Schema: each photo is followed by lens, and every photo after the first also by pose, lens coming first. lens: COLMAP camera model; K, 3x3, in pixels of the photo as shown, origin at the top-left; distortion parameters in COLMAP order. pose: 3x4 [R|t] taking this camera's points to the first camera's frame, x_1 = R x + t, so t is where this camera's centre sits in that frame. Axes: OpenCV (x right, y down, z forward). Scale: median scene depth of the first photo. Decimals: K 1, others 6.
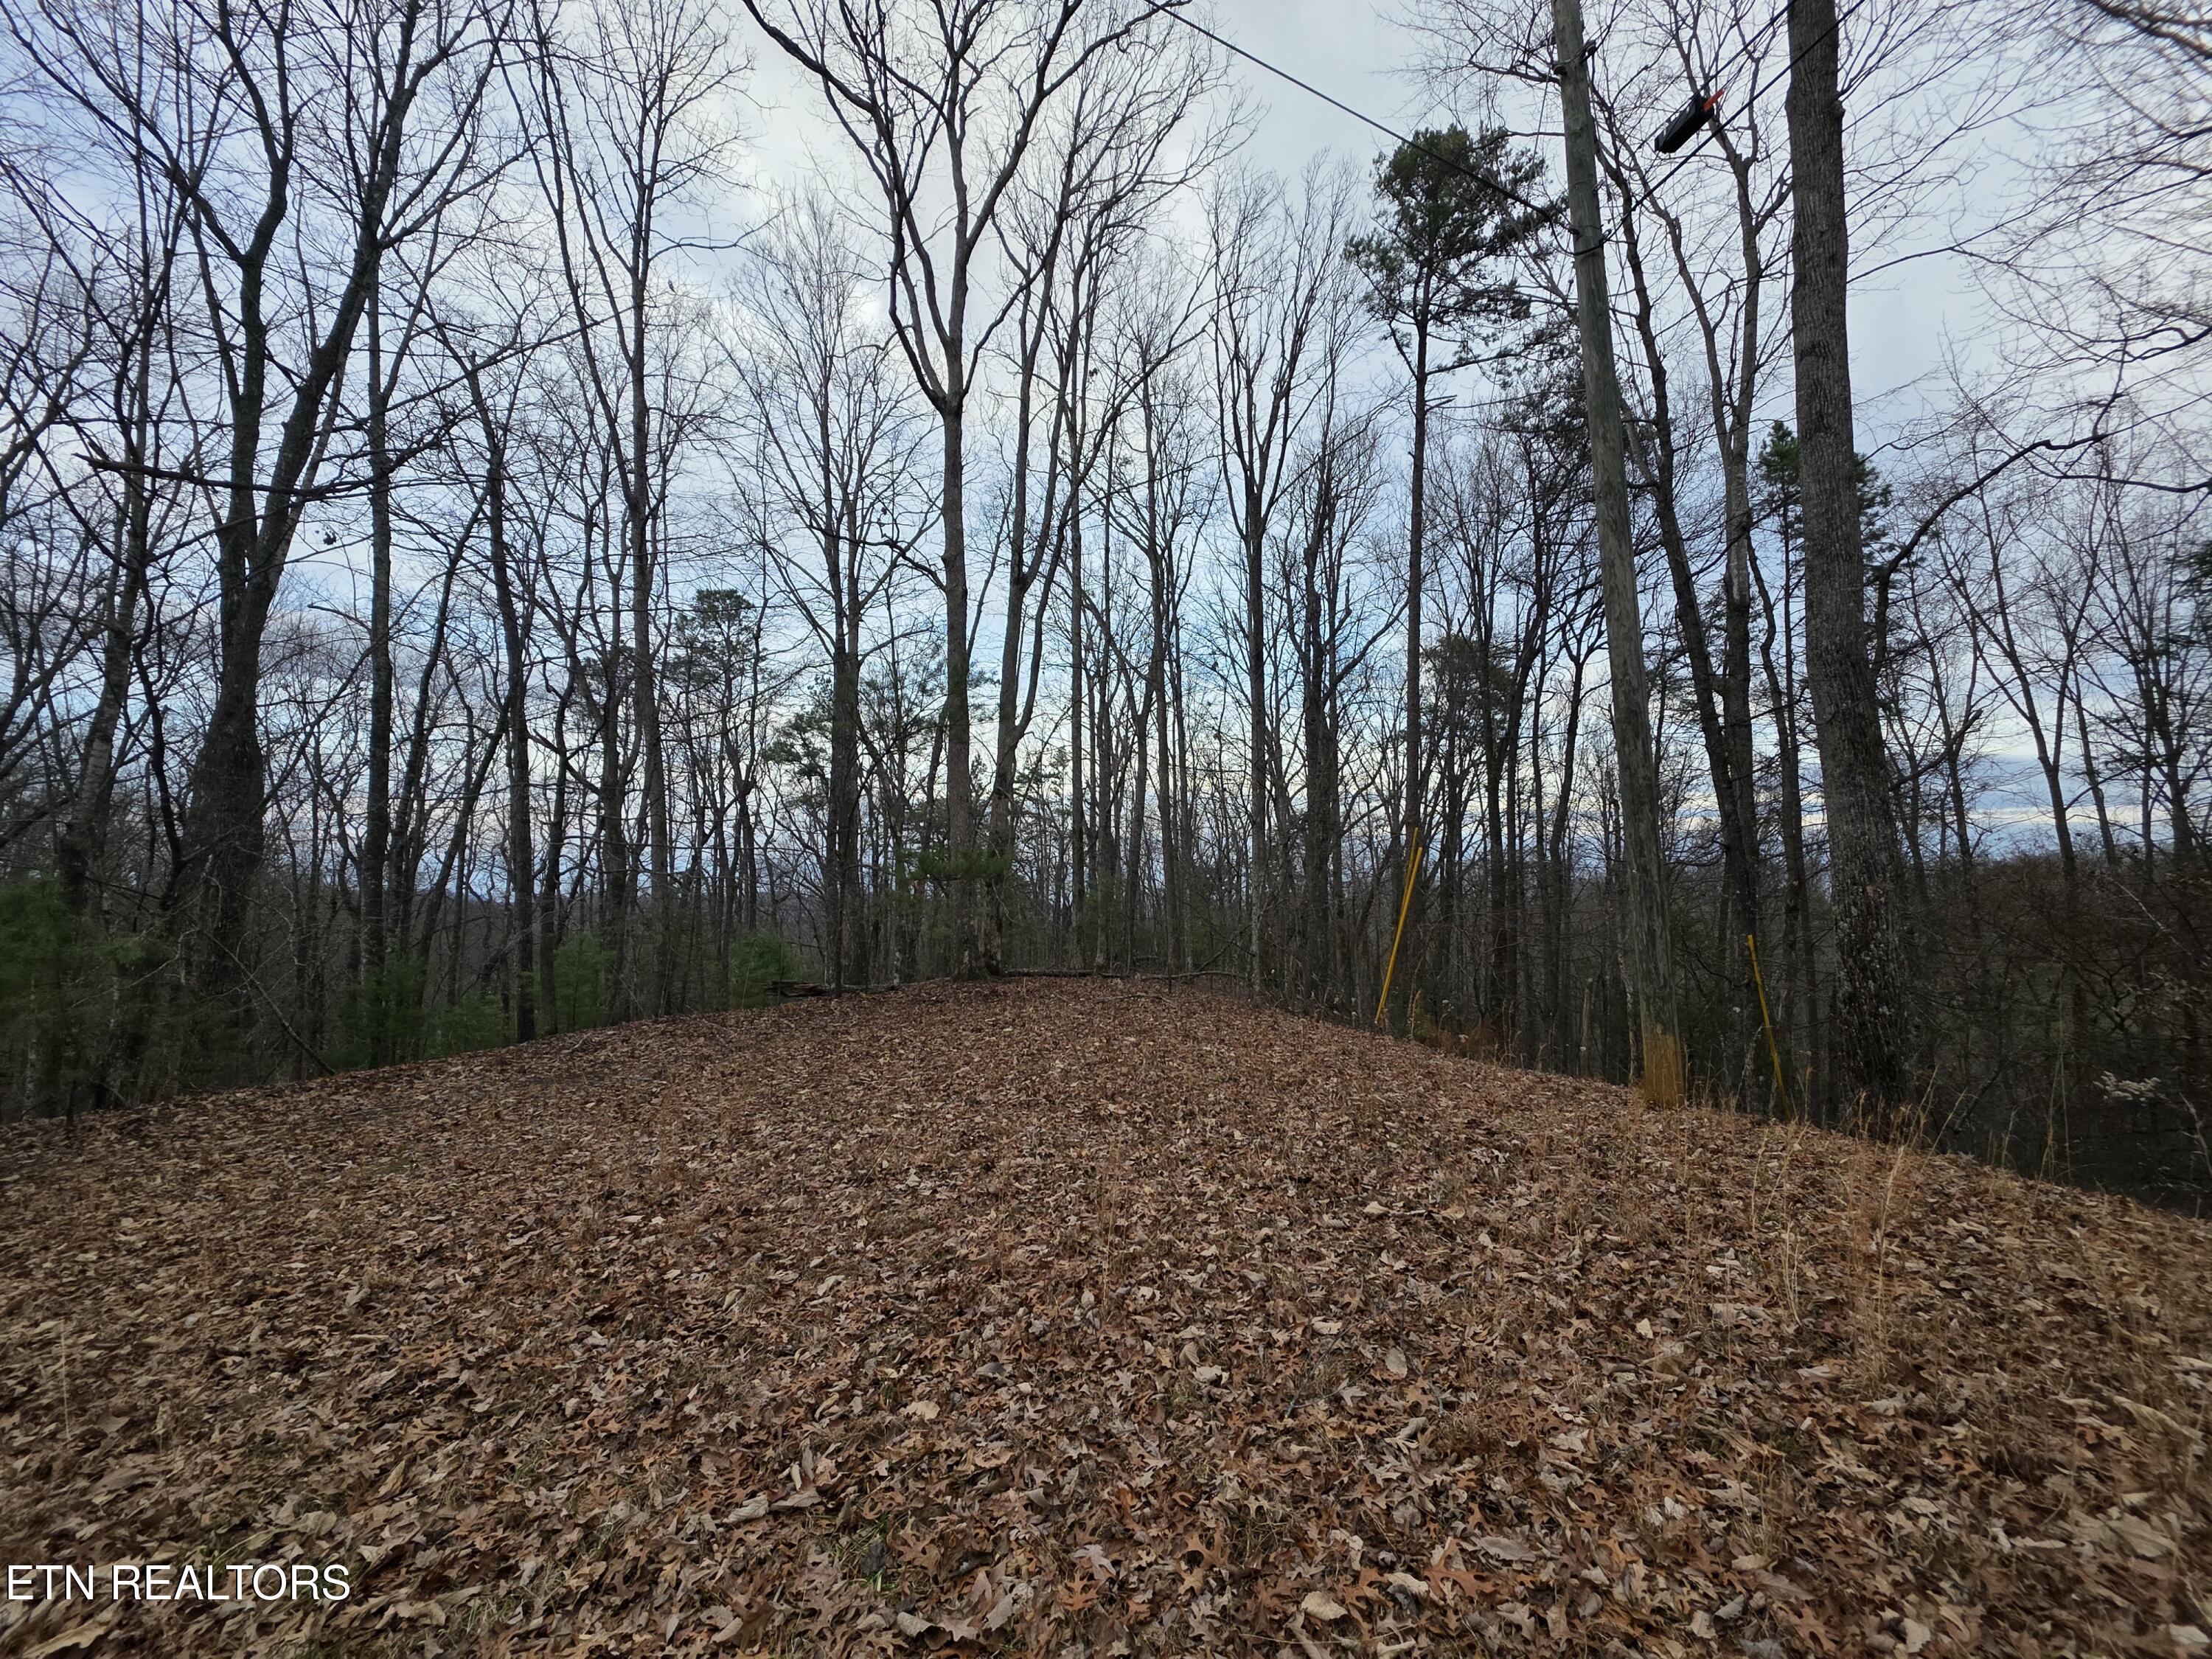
lens RADIAL K [[886.9, 0, 1138.1], [0, 886.9, 820.6], [0, 0, 1]] dist [0.010761, 0.000055]
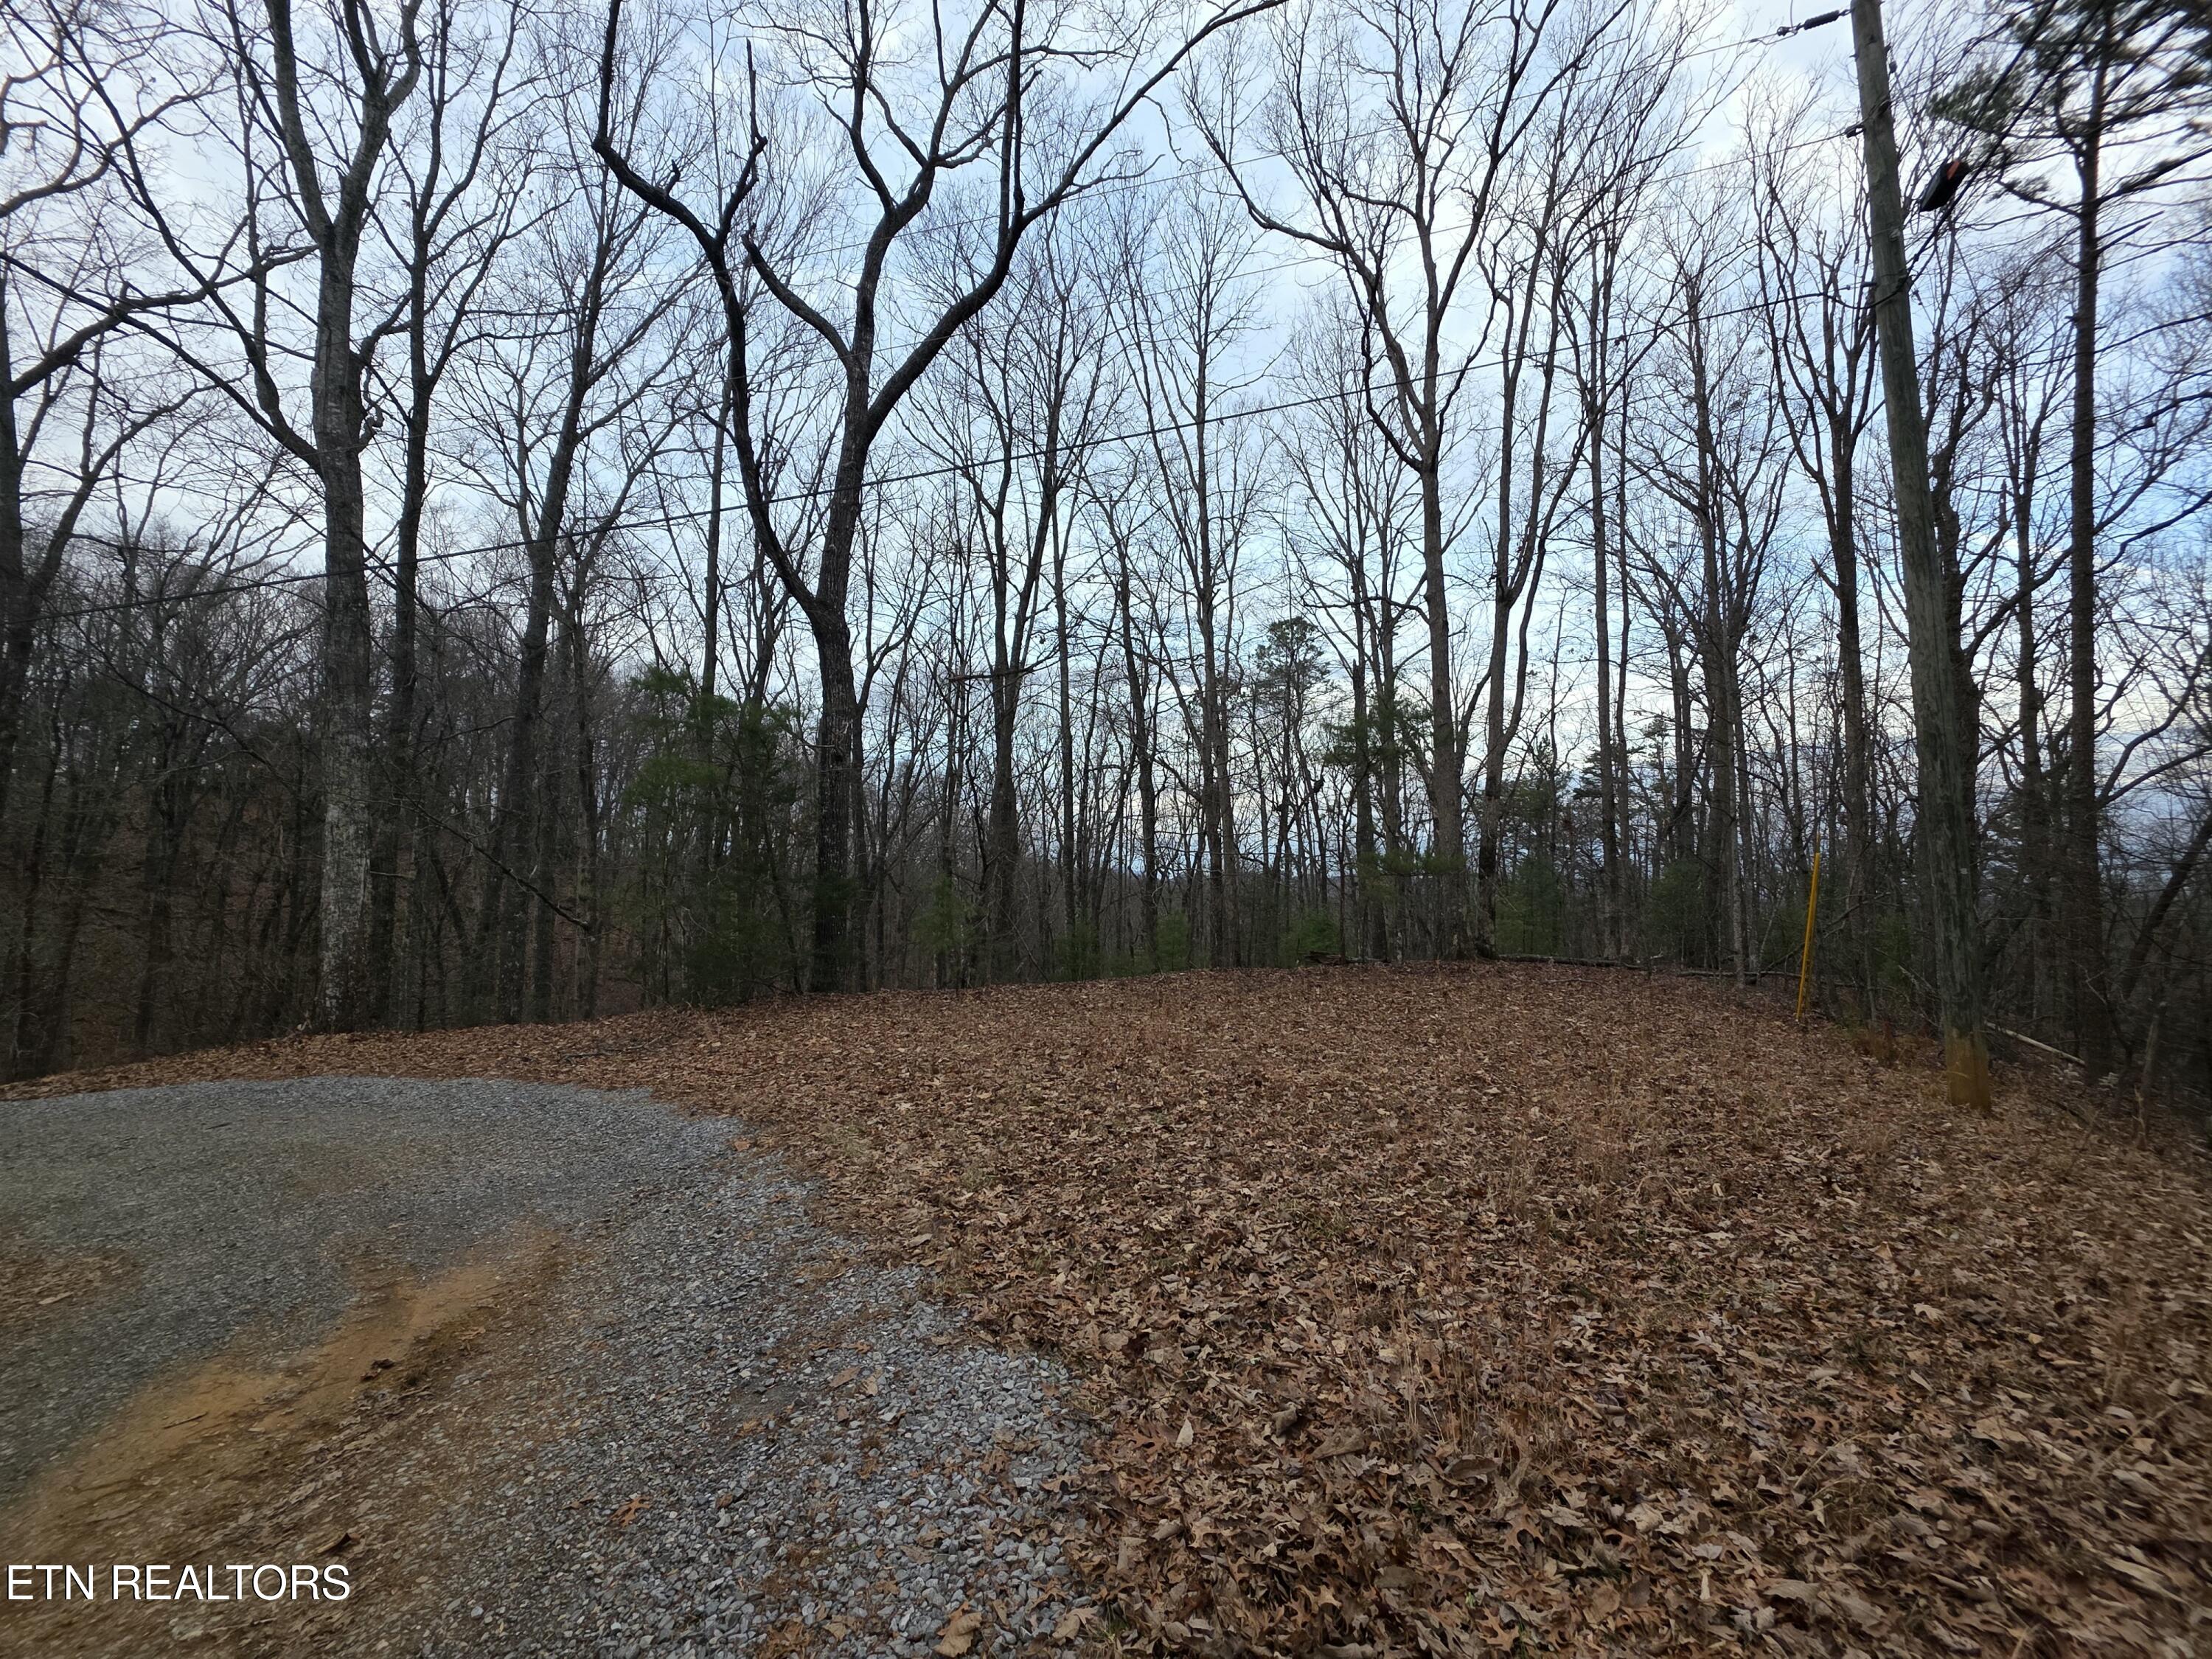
lens RADIAL K [[886.9, 0, 1138.1], [0, 886.9, 820.6], [0, 0, 1]] dist [0.010761, 0.000055]
pose [[0.800552, -0.027587, -0.598628, 0.161330], [0.040135, 0.999165, 0.007628, -0.024288], [0.597918, -0.030132, 0.800991, -0.155837]]
